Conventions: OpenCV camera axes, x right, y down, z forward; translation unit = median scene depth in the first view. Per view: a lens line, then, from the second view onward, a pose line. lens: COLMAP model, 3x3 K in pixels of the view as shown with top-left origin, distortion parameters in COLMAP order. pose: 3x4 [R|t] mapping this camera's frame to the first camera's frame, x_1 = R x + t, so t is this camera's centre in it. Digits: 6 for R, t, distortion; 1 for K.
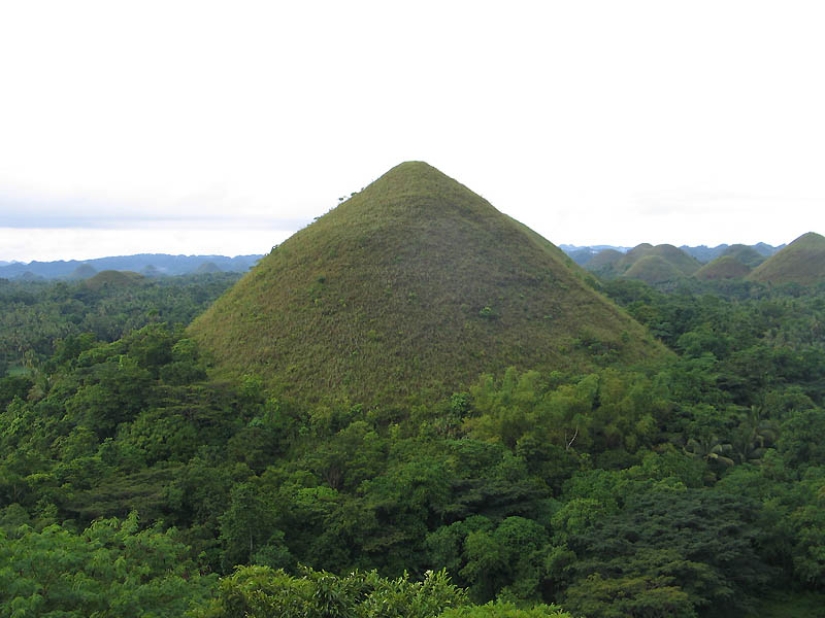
lens RADIAL K [[1084.7, 0, 412.5], [0, 1084.7, 309.0], [0, 0, 1]] dist [-0.023800, -0.008893]
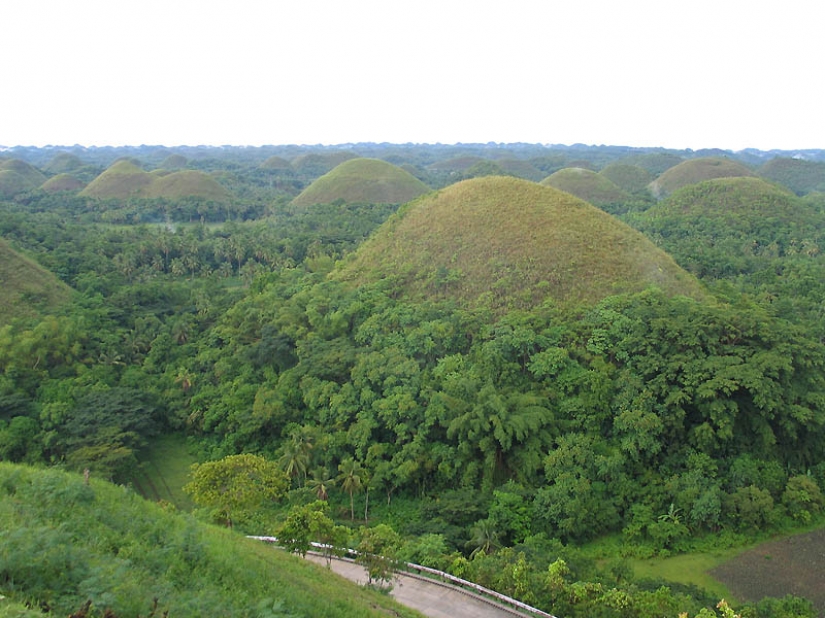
lens RADIAL K [[1084.7, 0, 412.5], [0, 1084.7, 309.0], [0, 0, 1]] dist [-0.023800, -0.008893]
pose [[0.770690, -0.120922, 0.625631, -0.461998], [-0.038424, 0.971223, 0.235050, -0.394834], [-0.636050, -0.205190, 0.743866, -0.656206]]
